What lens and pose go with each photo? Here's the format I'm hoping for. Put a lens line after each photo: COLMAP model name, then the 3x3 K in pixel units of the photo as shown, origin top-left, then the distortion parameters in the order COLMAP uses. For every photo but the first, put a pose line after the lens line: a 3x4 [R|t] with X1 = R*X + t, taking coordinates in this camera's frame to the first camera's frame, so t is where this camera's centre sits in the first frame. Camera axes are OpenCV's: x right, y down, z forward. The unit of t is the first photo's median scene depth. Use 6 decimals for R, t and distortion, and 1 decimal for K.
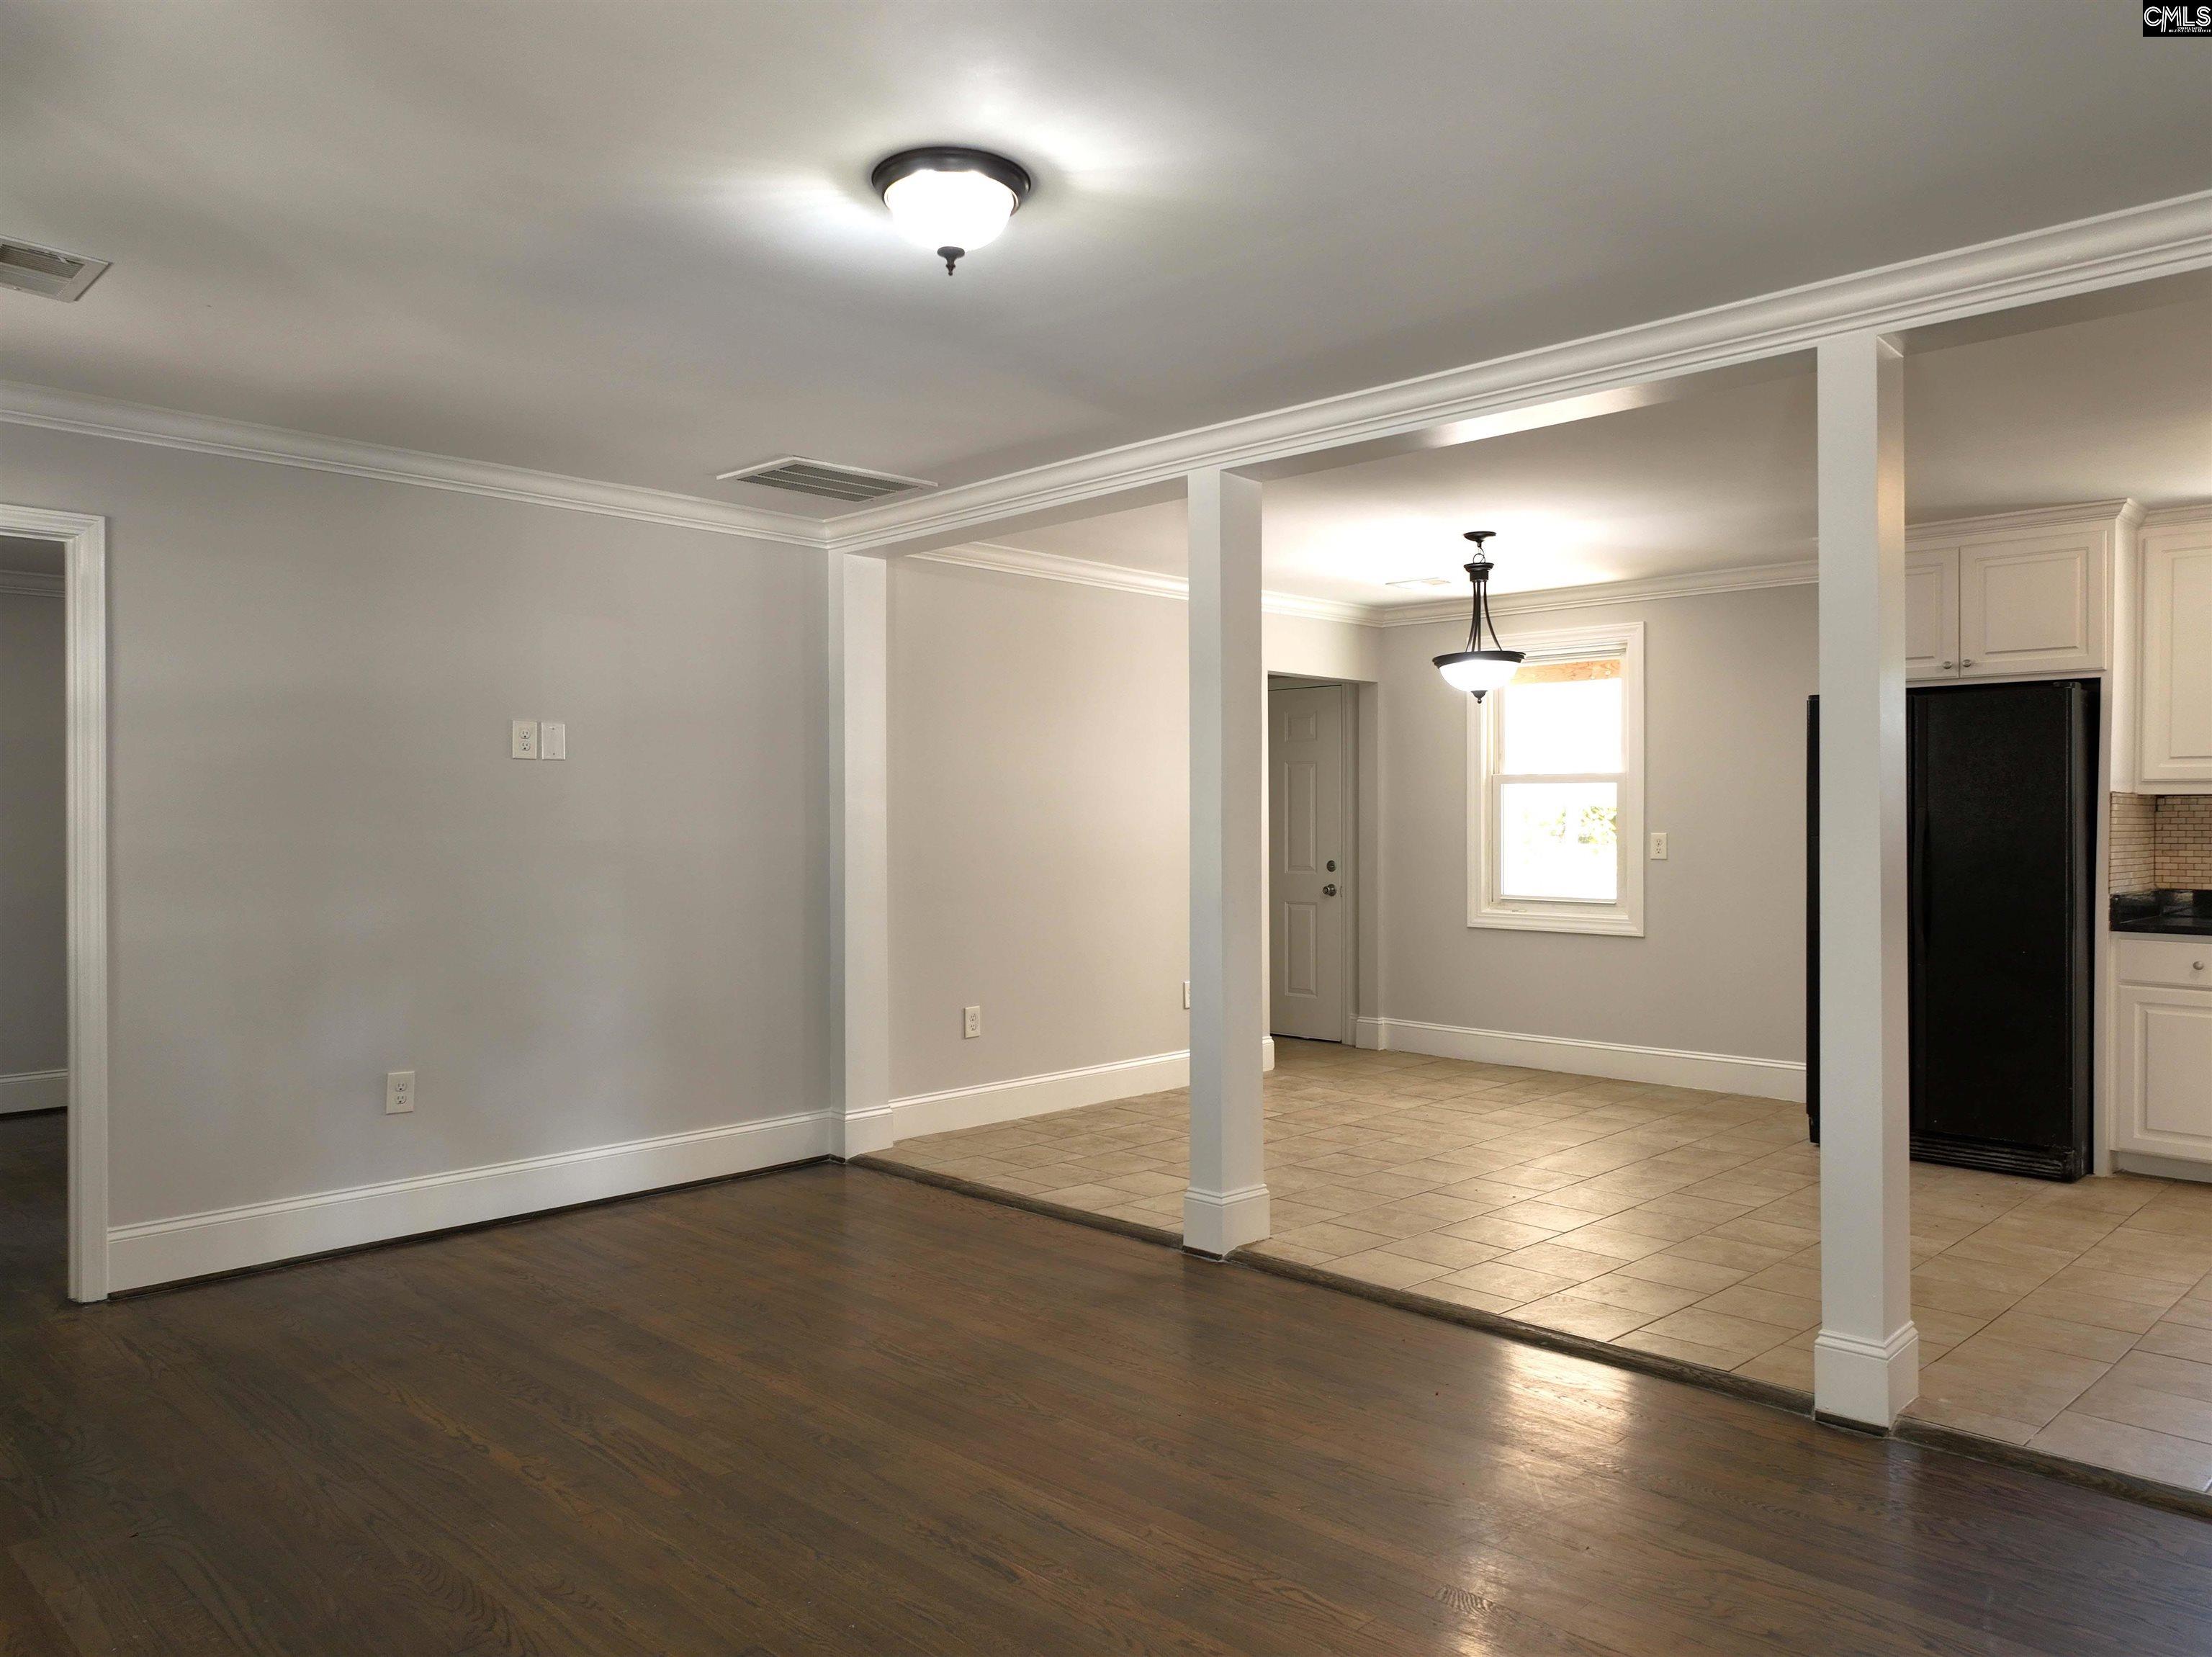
lens RADIAL K [[1586.7, 0, 1116.8], [0, 1586.7, 829.0], [0, 0, 1]] dist [0.033332, 0.002758]
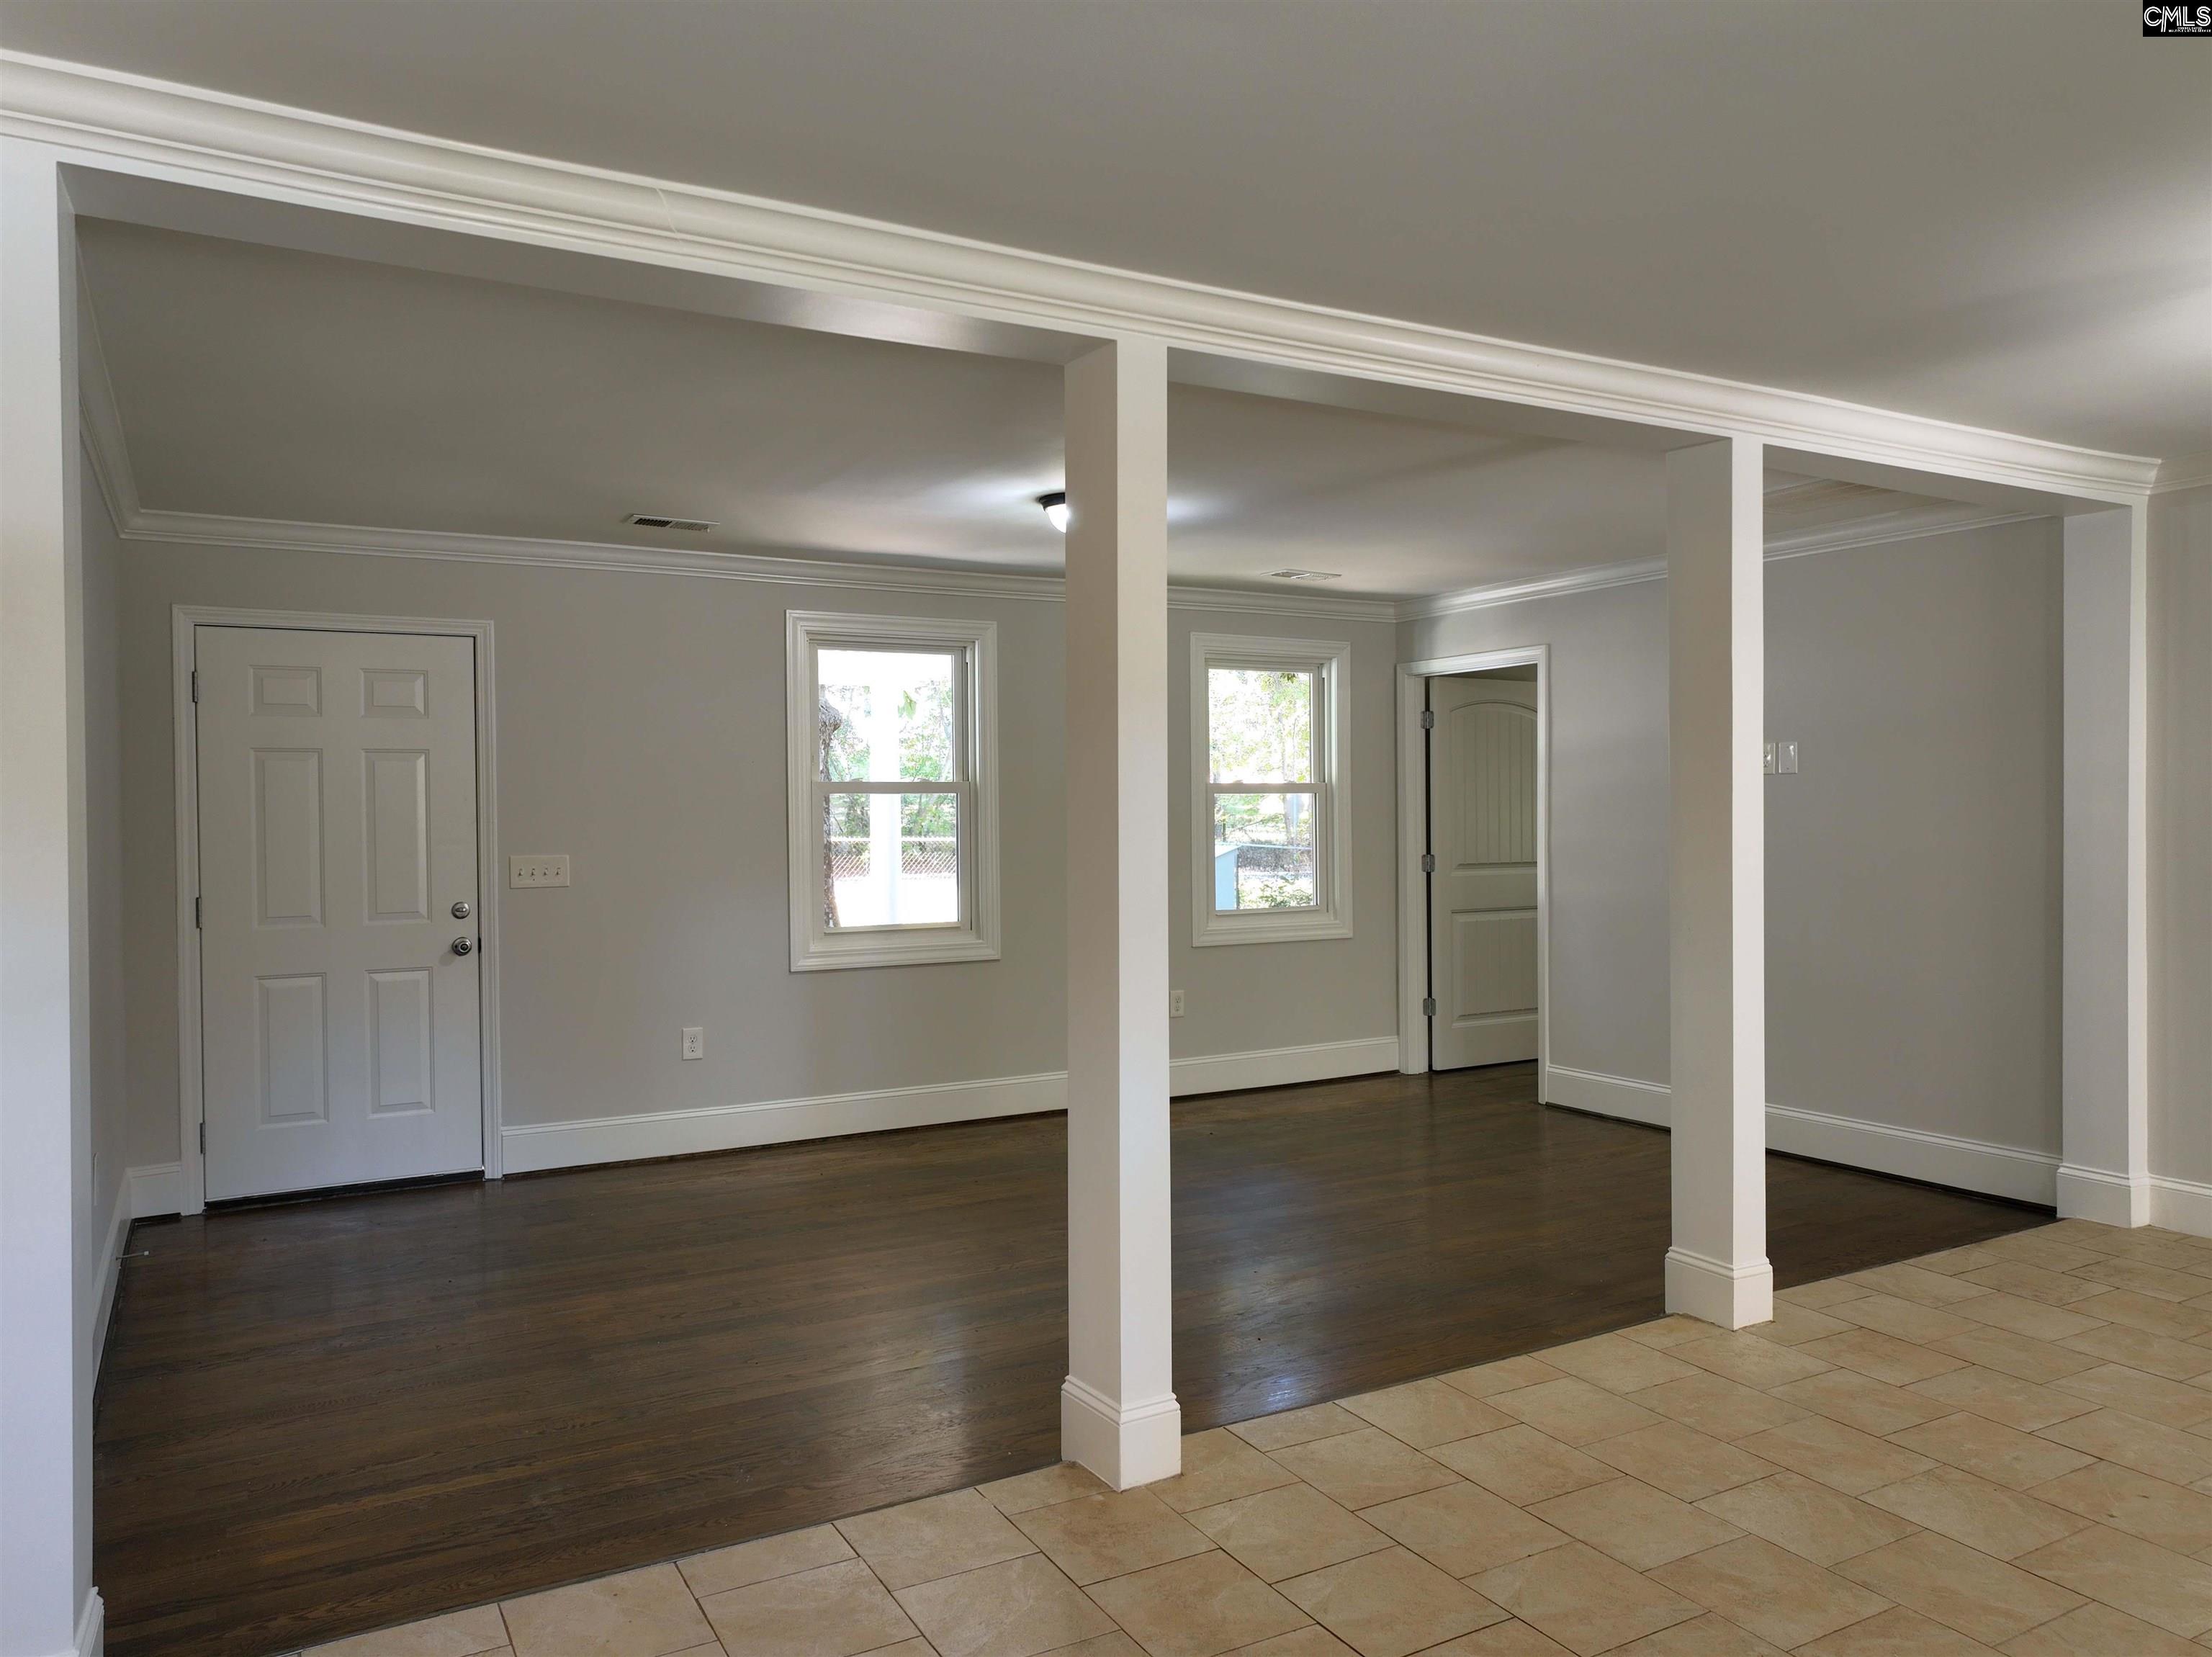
lens RADIAL K [[1586.7, 0, 1116.8], [0, 1586.7, 829.0], [0, 0, 1]] dist [0.033332, 0.002758]
pose [[-0.271848, 0.015248, -0.962219, 0.770763], [0.000065, 0.999875, 0.015826, -0.017991], [0.962340, 0.004239, -0.271815, 0.707255]]
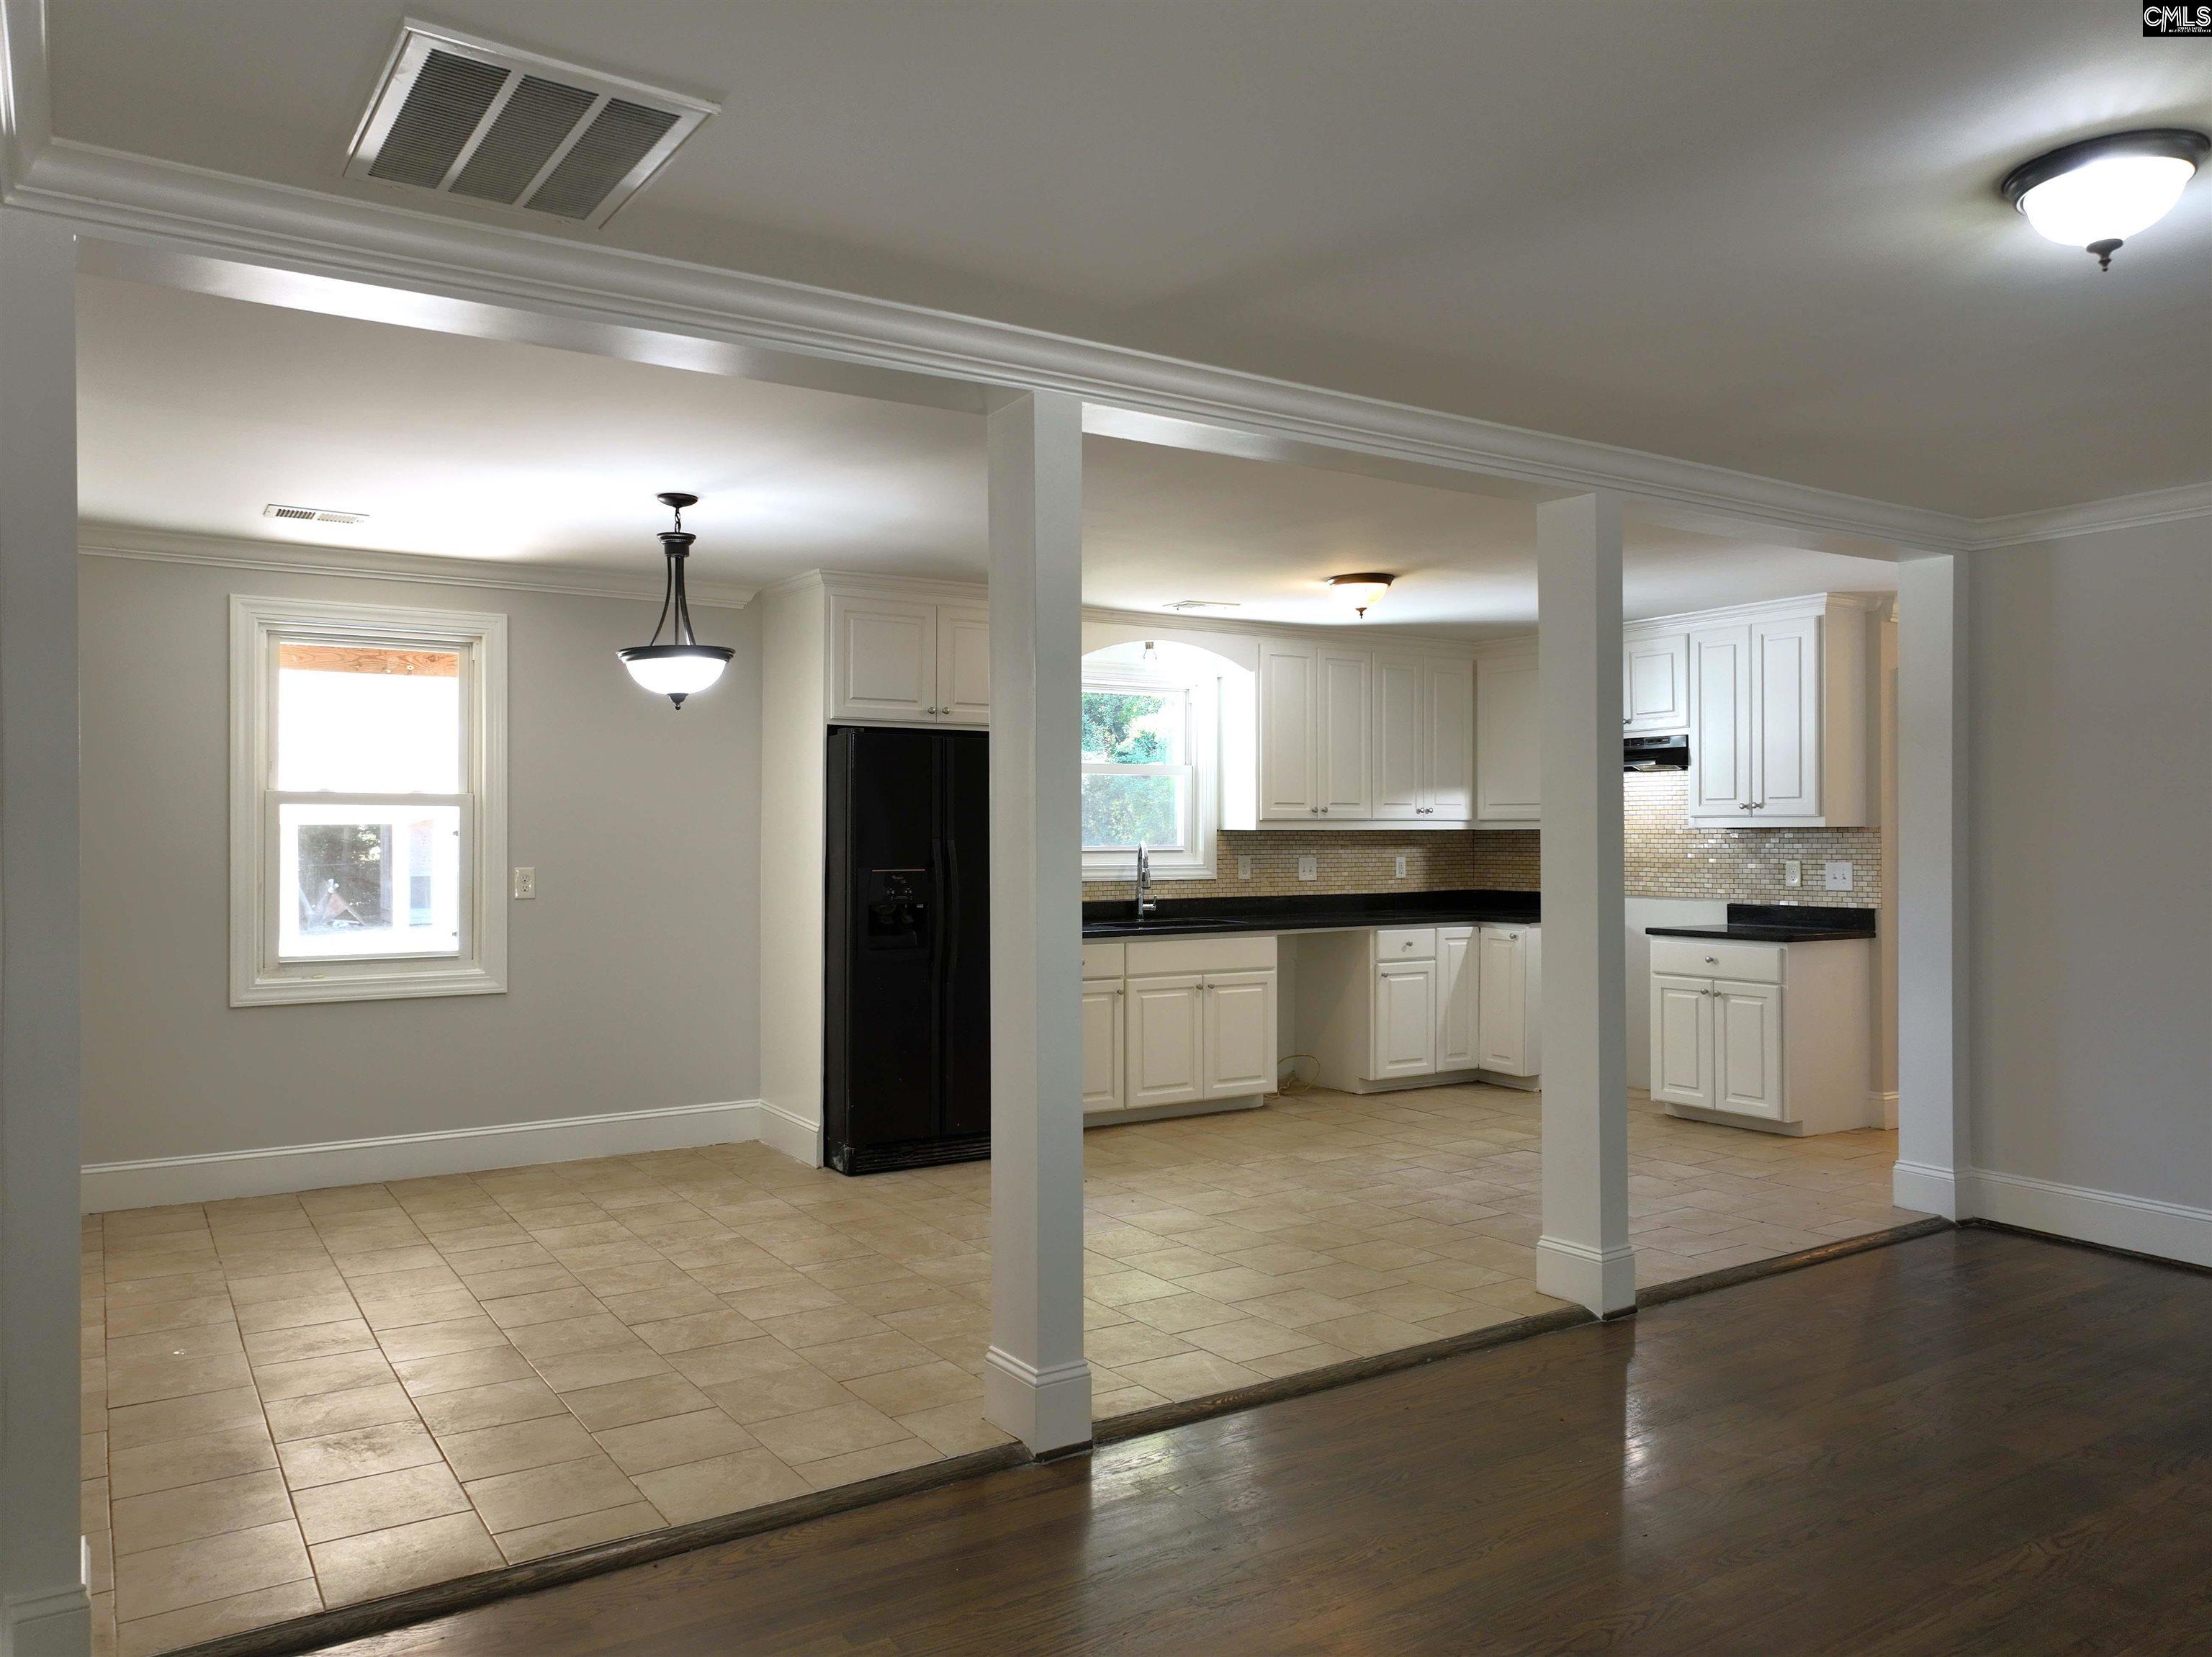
lens RADIAL K [[1586.7, 0, 1116.8], [0, 1586.7, 829.0], [0, 0, 1]] dist [0.033332, 0.002758]
pose [[0.216031, 0.003355, 0.976381, -0.502104], [0.007822, 0.999956, -0.005166, -0.013531], [-0.976355, 0.008753, 0.215995, 0.615226]]
